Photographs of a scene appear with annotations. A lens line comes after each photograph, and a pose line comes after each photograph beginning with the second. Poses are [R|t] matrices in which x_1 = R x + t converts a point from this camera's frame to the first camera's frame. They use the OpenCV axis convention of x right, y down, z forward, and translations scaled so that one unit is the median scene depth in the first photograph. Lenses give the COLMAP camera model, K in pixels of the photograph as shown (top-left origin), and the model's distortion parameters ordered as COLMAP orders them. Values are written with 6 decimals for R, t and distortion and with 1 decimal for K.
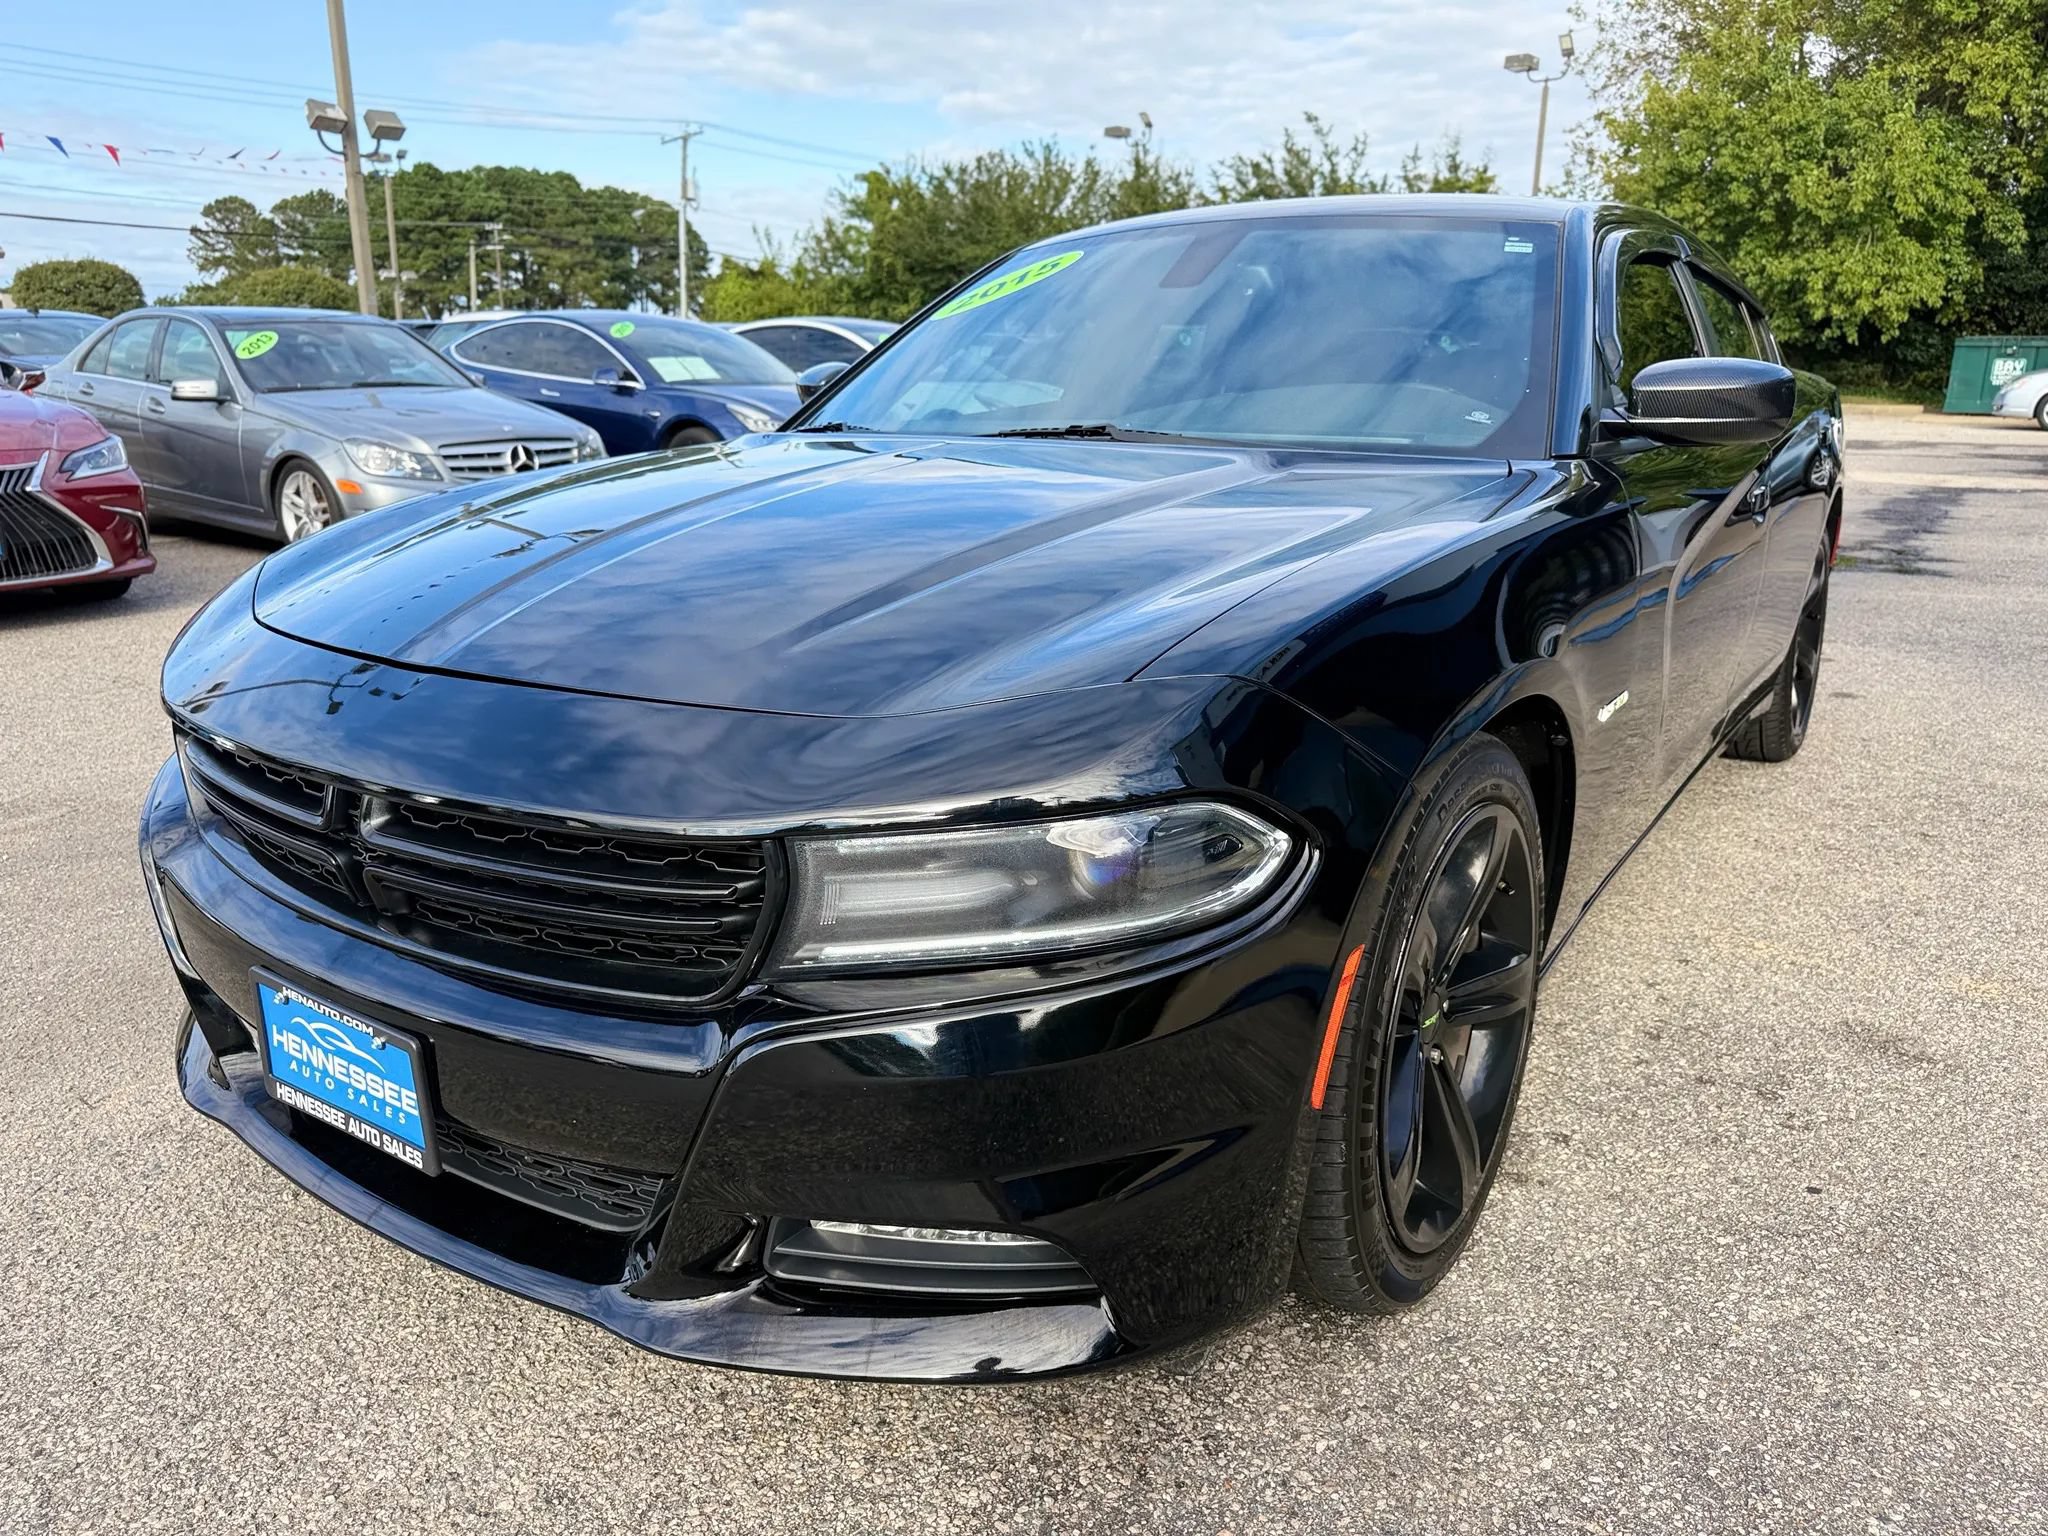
lens RADIAL K [[1456.7, 0, 1028.4], [0, 1456.7, 767.7], [0, 0, 1]] dist [0.027319, -0.030470]
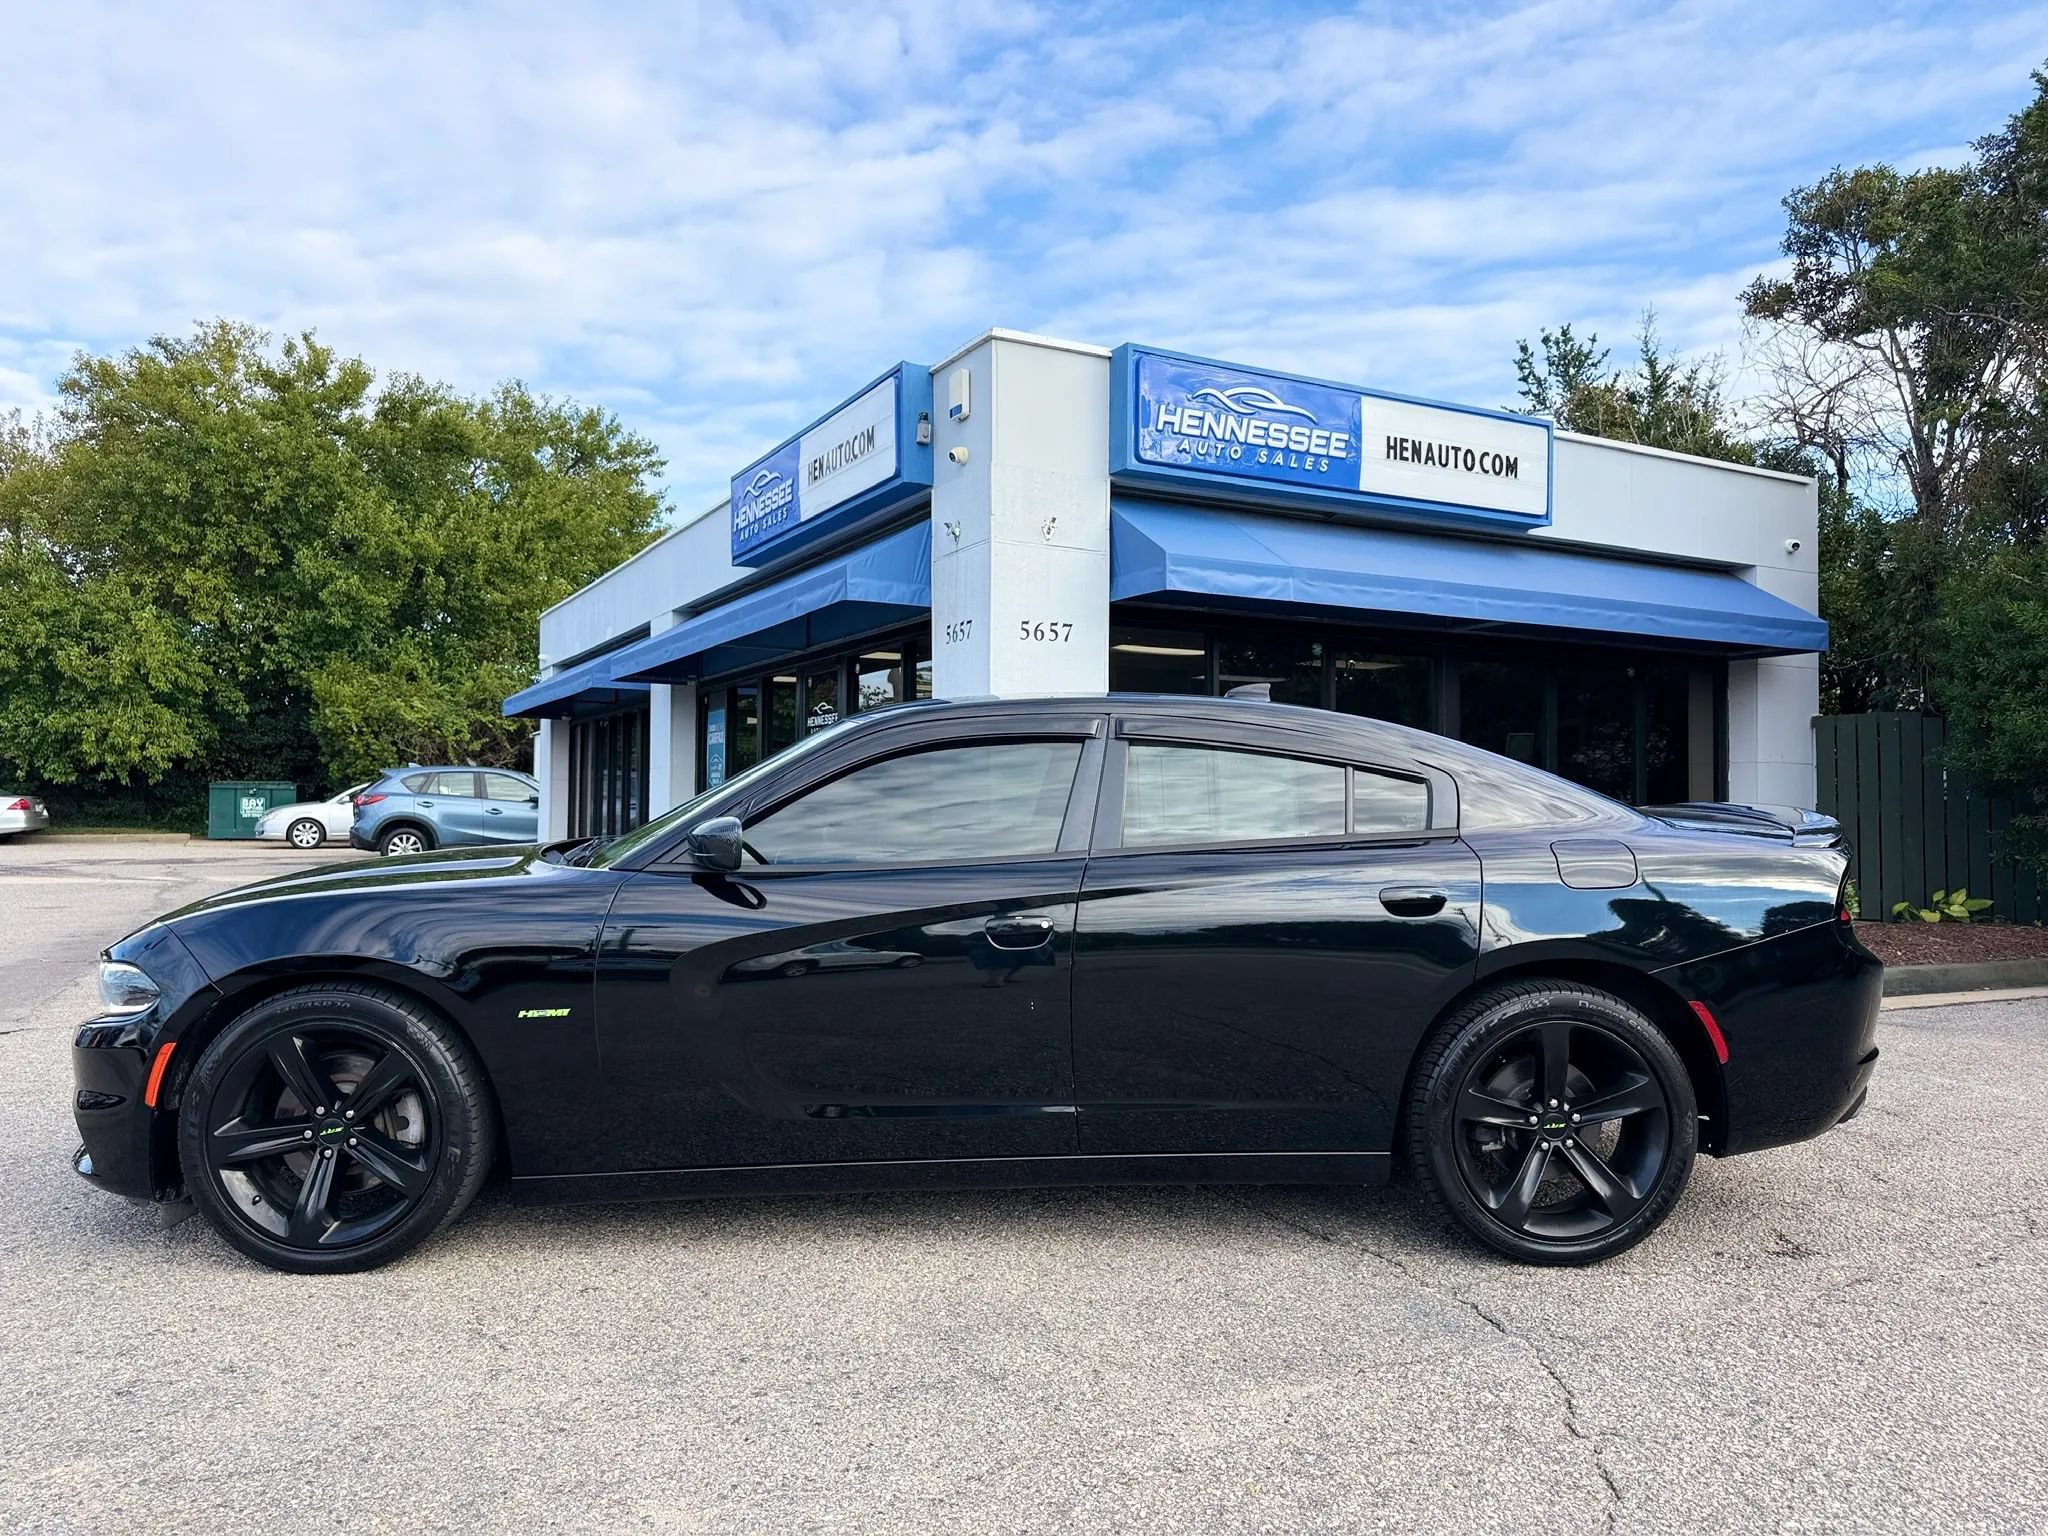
lens RADIAL K [[1441.0, 0, 1031.9], [0, 1441.0, 778.9], [0, 0, 1]] dist [0.052566, -0.070550]
pose [[0.447413, 0.015012, 0.894202, -0.118410], [0.236482, 0.962285, -0.134478, 0.028924], [-0.862495, 0.271630, 0.426988, -0.105172]]
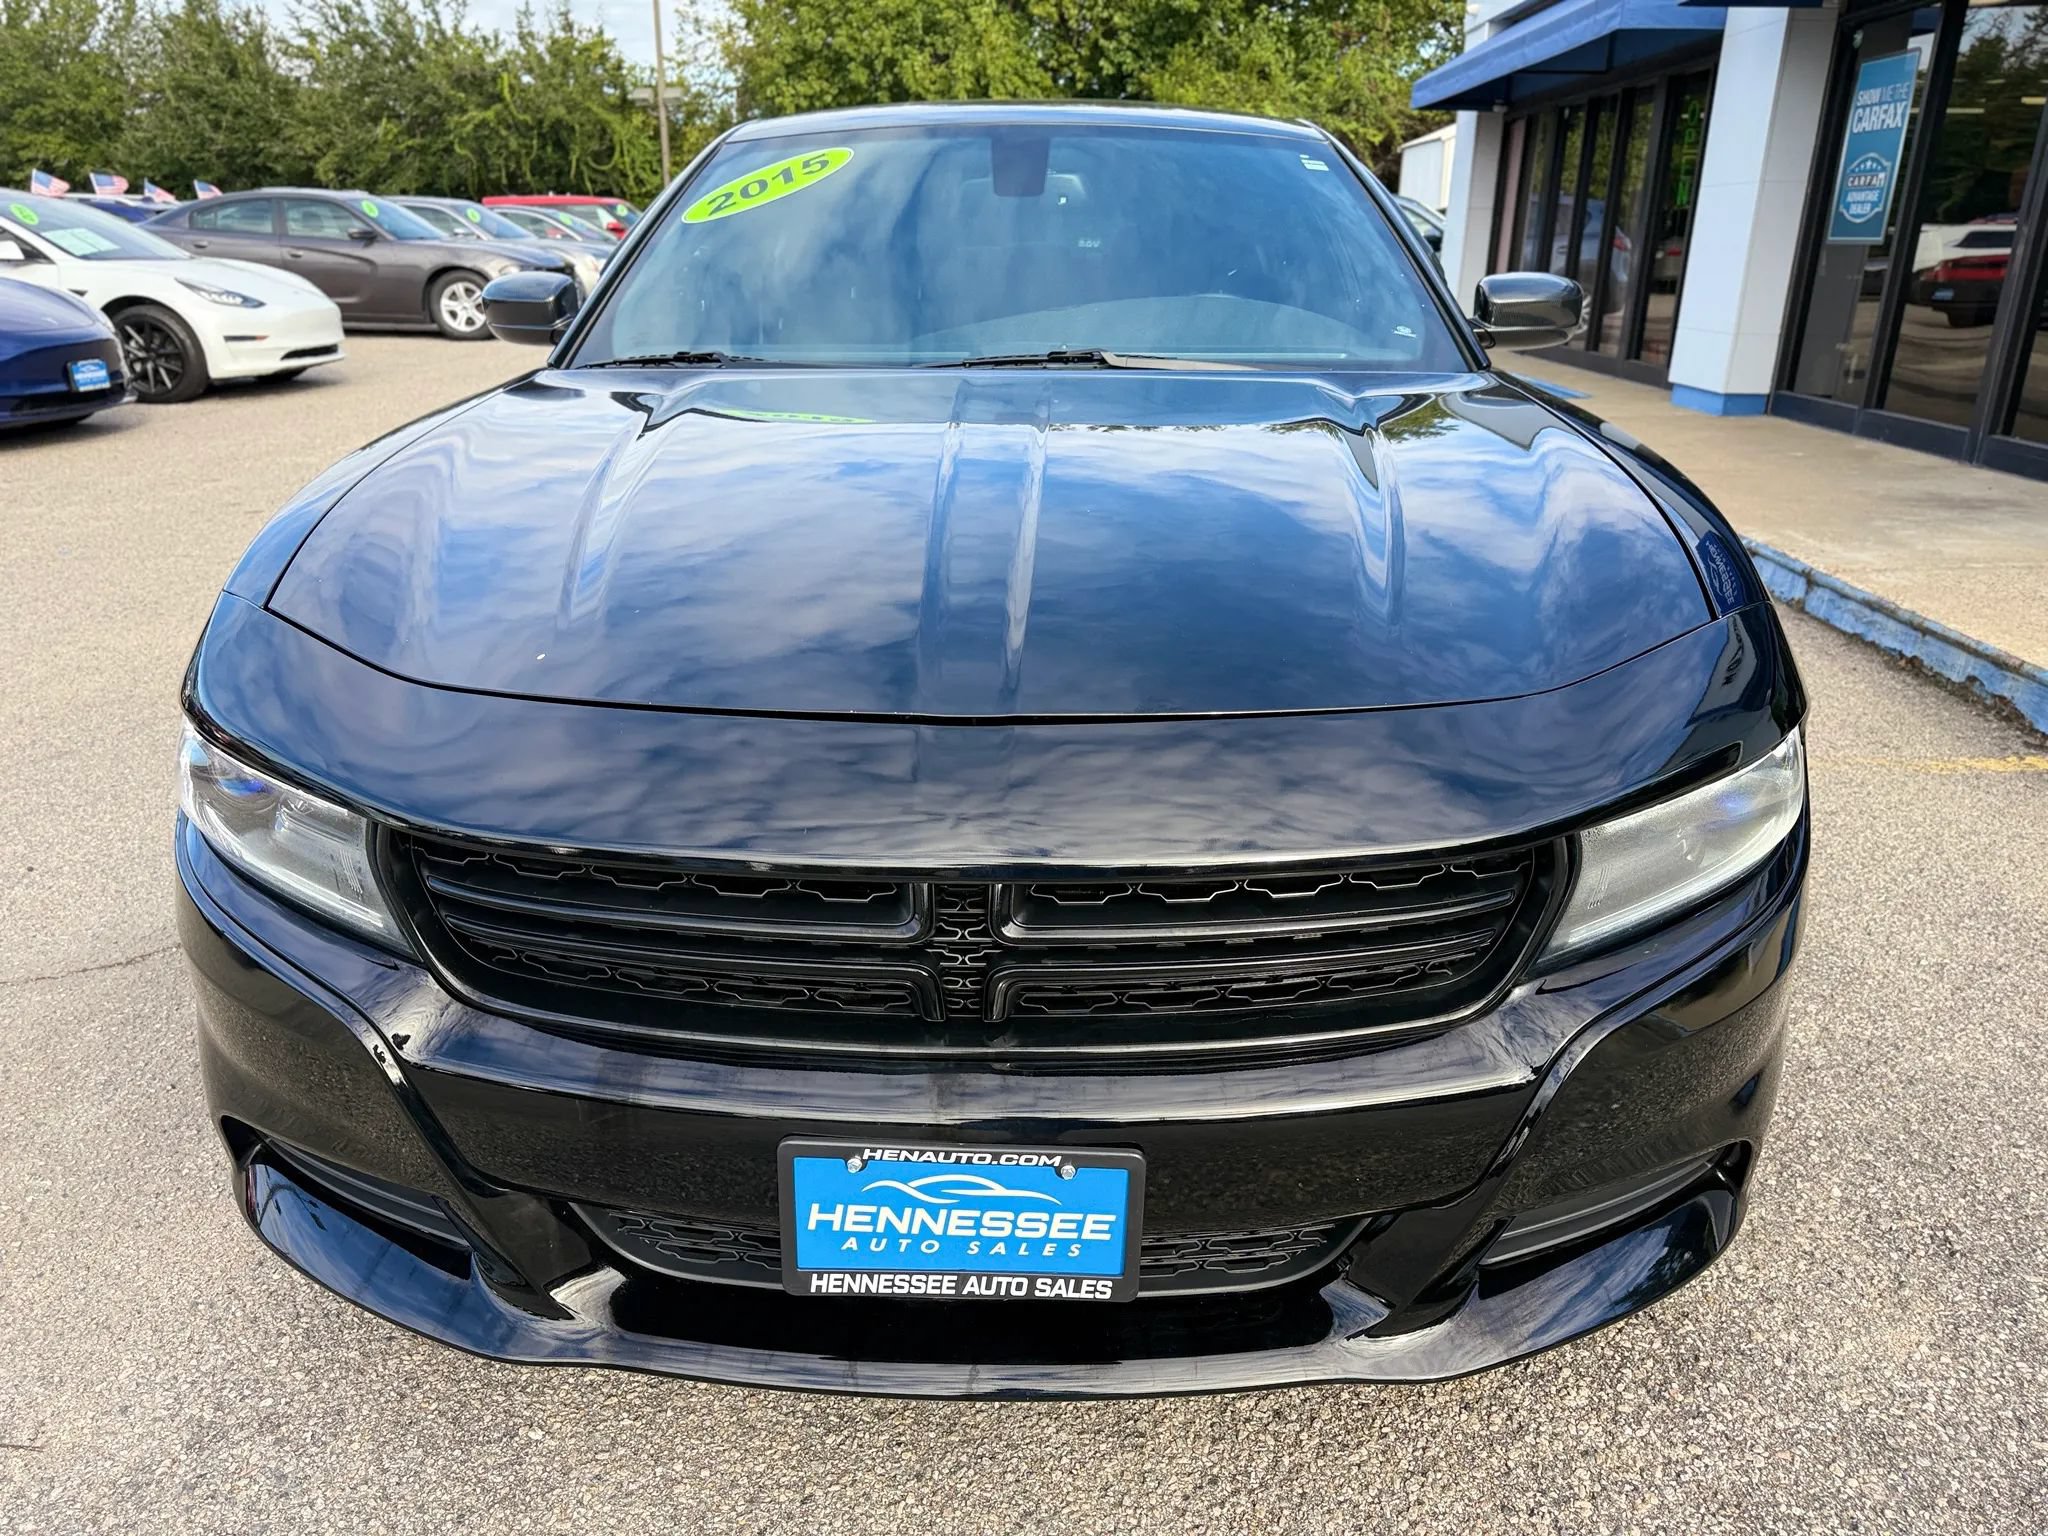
lens RADIAL K [[1463.7, 0, 1016.8], [0, 1463.7, 775.6], [0, 0, 1]] dist [0.004219, -0.003107]
pose [[0.844312, -0.185711, 0.502641, -0.031248], [0.142351, 0.982053, 0.123725, -0.004817], [-0.516597, -0.032911, 0.855596, 0.009844]]
